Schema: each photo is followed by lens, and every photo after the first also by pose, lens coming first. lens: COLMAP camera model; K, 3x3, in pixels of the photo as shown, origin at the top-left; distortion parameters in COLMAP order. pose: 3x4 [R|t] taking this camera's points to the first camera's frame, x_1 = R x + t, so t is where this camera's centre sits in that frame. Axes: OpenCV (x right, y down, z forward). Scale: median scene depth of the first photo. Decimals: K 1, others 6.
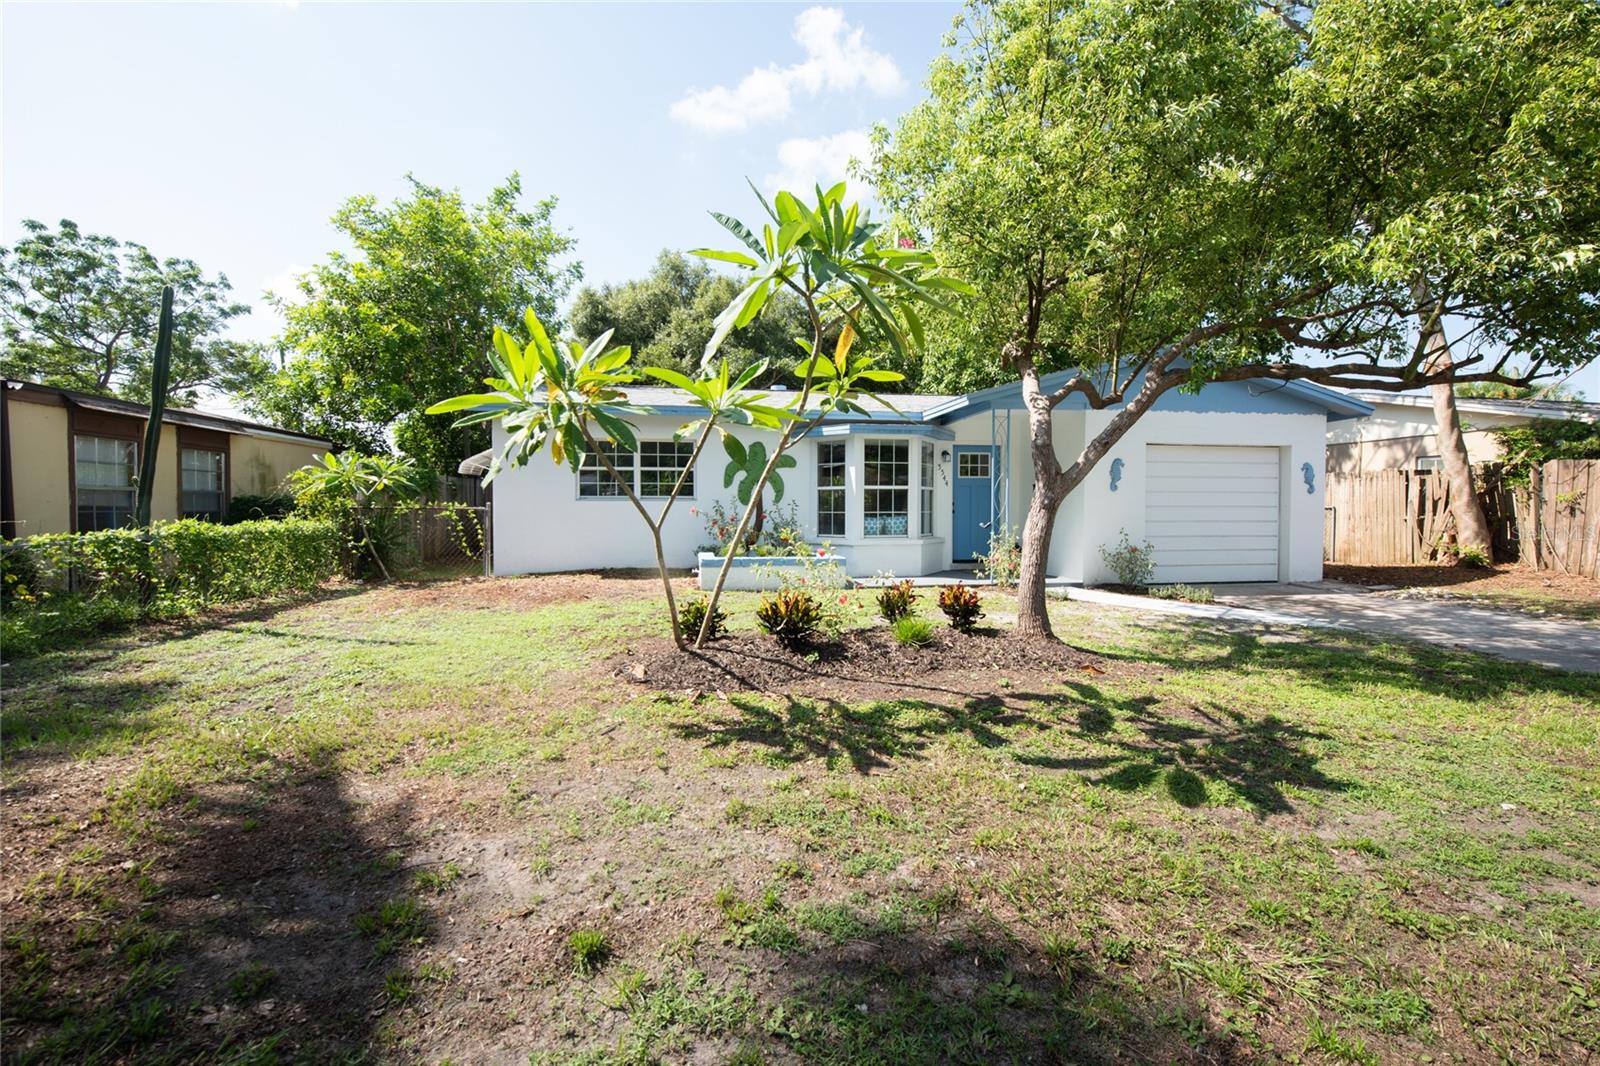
lens RADIAL K [[640.2, 0, 800.0], [0, 640.2, 533.0], [0, 0, 1]] dist [-0.017680, -0.000122]
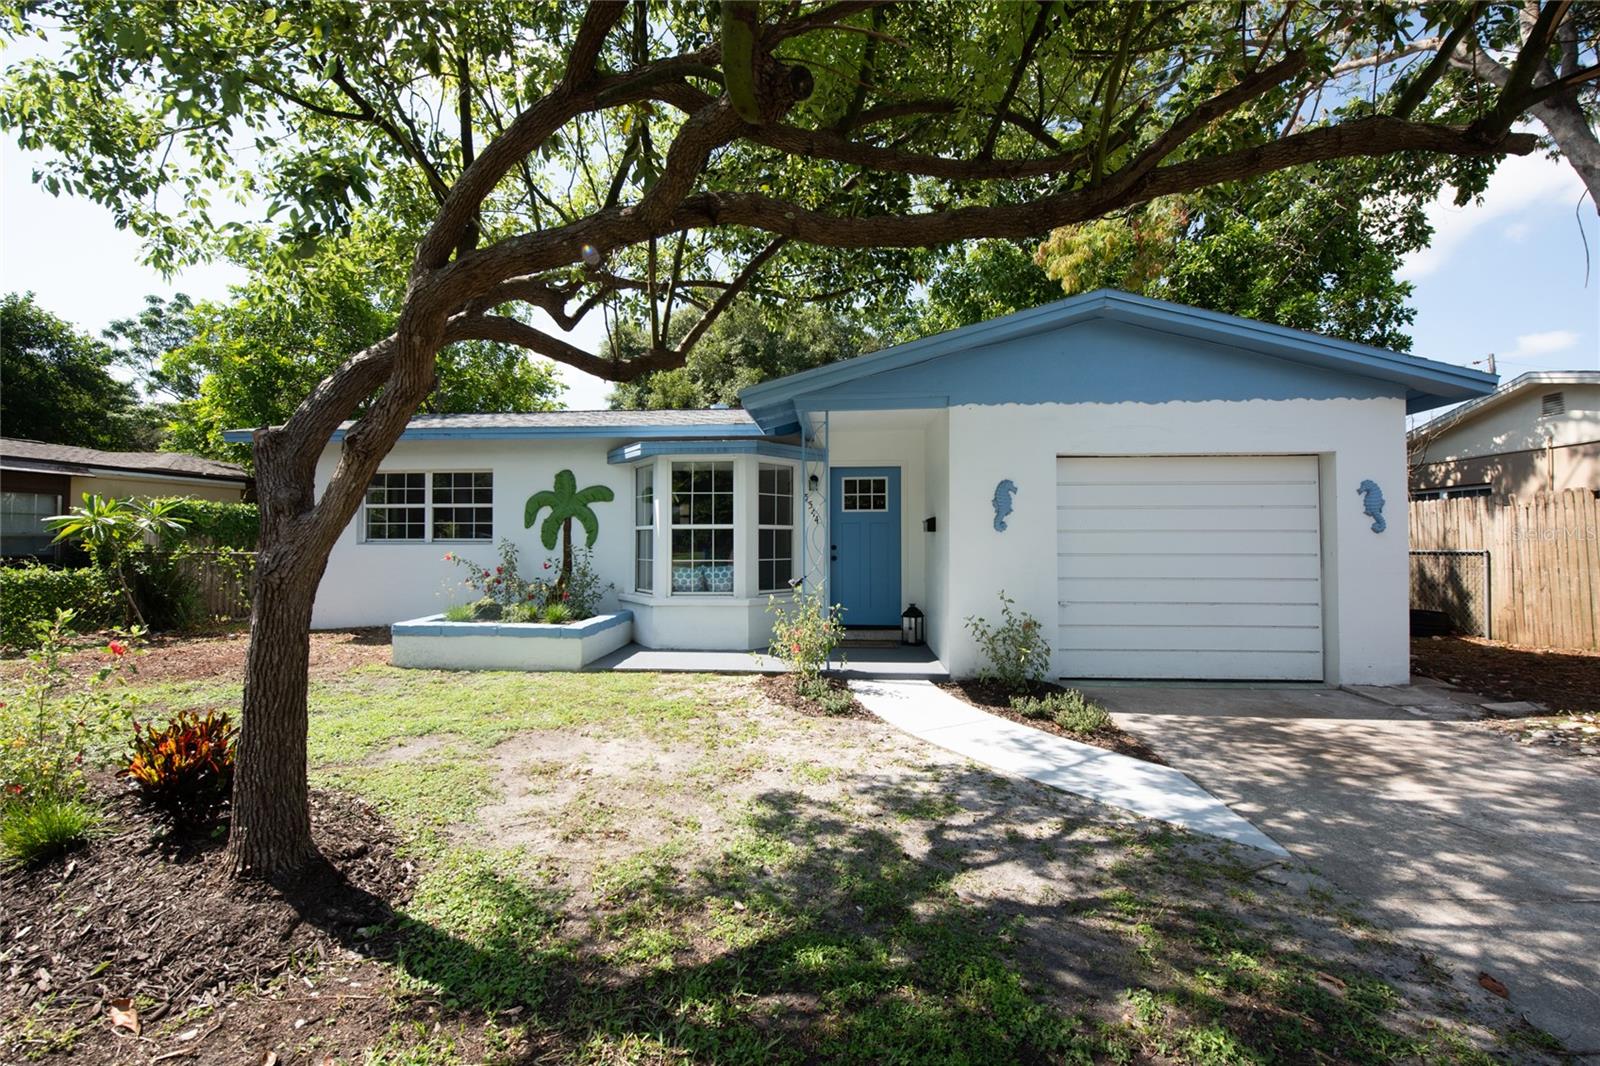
lens RADIAL K [[649.7, 0, 800.0], [0, 649.7, 533.0], [0, 0, 1]] dist [-0.020272, -0.000762]
pose [[0.974822, -0.003424, -0.222959, 0.407495], [-0.008222, 0.998650, -0.051283, -0.027037], [0.222834, 0.051825, 0.973478, 0.301969]]
